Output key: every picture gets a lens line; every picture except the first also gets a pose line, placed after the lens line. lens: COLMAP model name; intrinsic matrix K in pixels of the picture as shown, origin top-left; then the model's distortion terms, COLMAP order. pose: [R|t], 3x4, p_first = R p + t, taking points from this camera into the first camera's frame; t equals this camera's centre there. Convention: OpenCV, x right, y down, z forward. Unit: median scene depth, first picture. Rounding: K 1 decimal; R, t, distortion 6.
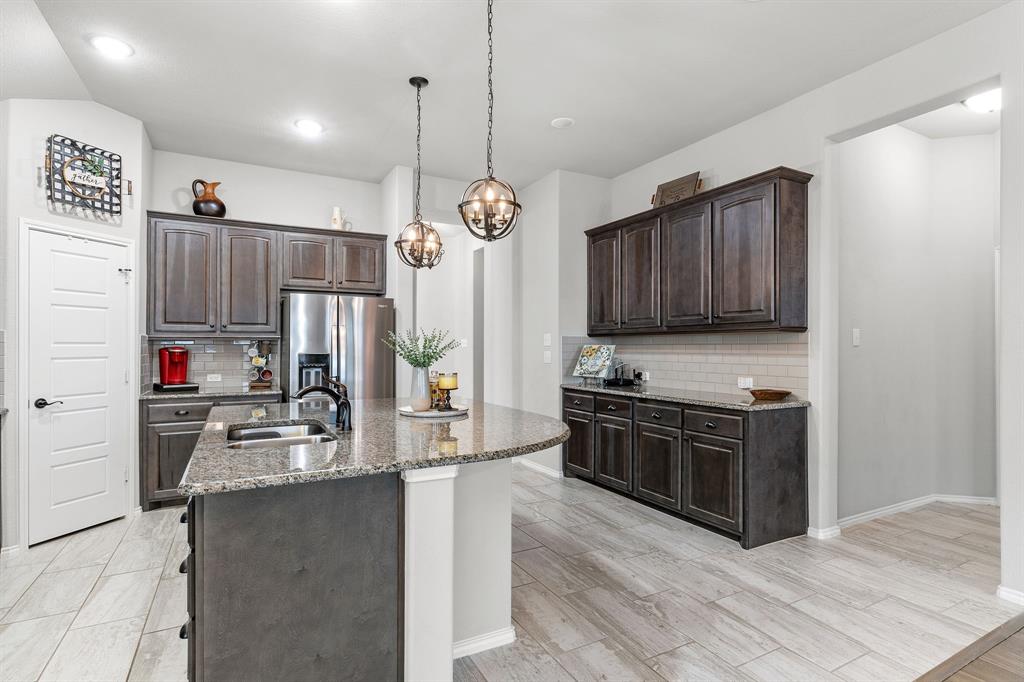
lens RADIAL K [[505.0, 0, 509.2], [0, 505.0, 338.1], [0, 0, 1]] dist [-0.000070, 0.000859]
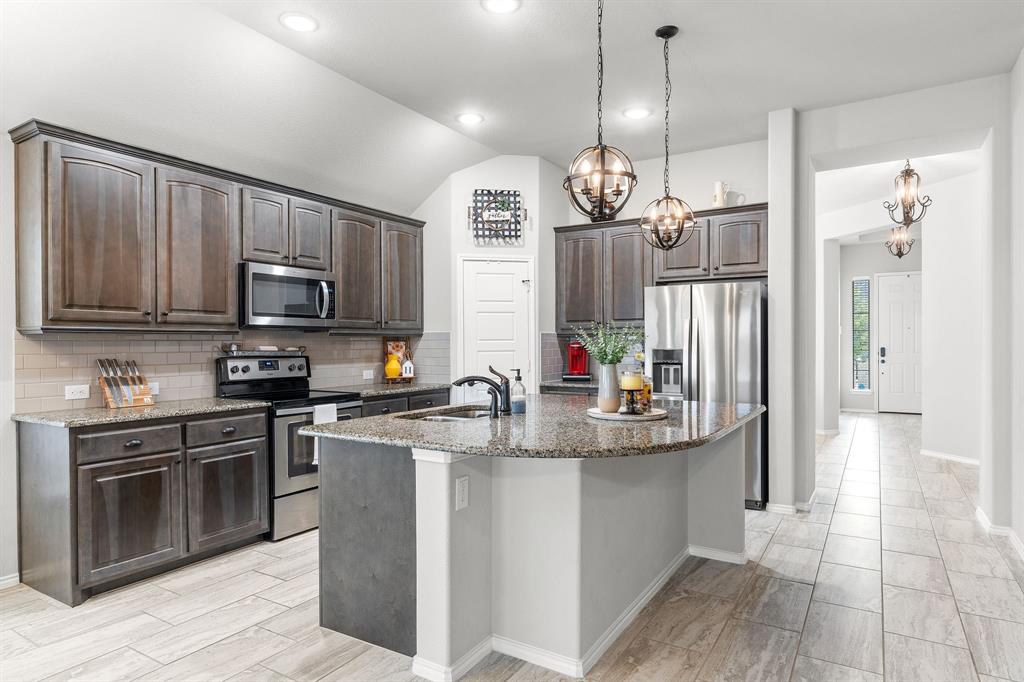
lens RADIAL K [[595.8, 0, 512.0], [0, 595.8, 341.0], [0, 0, 1]] dist [0.002884, -0.000173]
pose [[0.500819, -0.004106, -0.865542, 0.529473], [0.018870, 0.999803, 0.006176, 0.004043], [0.865346, -0.019426, 0.500798, 0.243676]]
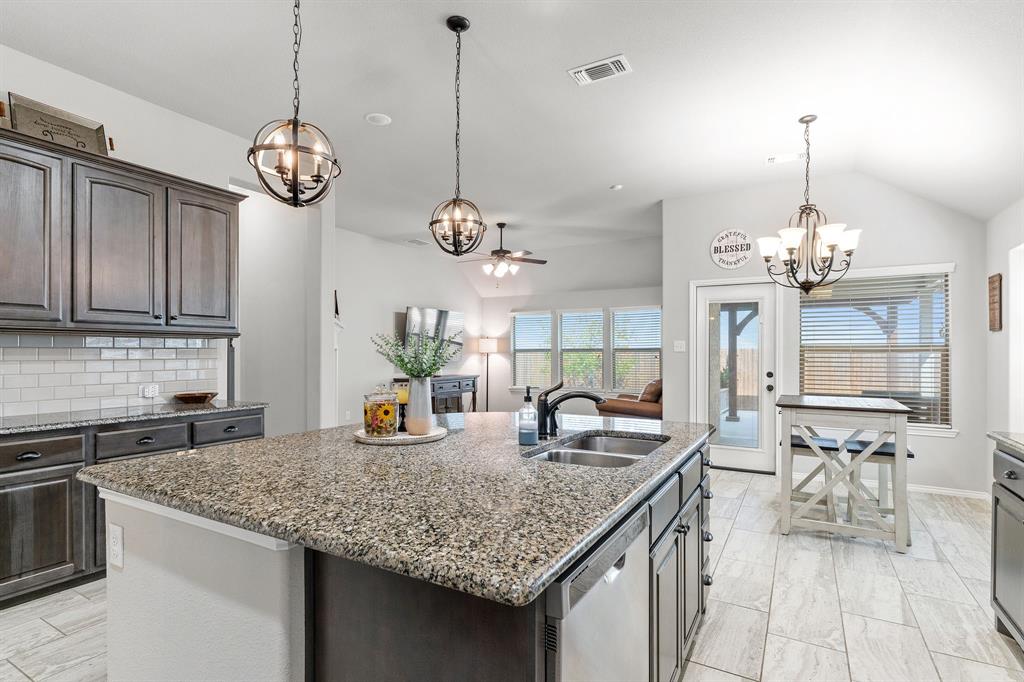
lens RADIAL K [[510.9, 0, 513.2], [0, 510.9, 350.0], [0, 0, 1]] dist [0.012061, -0.000586]
pose [[-0.528190, 0.003752, 0.849118, -0.734287], [-0.014960, 0.999794, -0.013723, 0.020173], [-0.848995, -0.019952, -0.528025, 1.027095]]
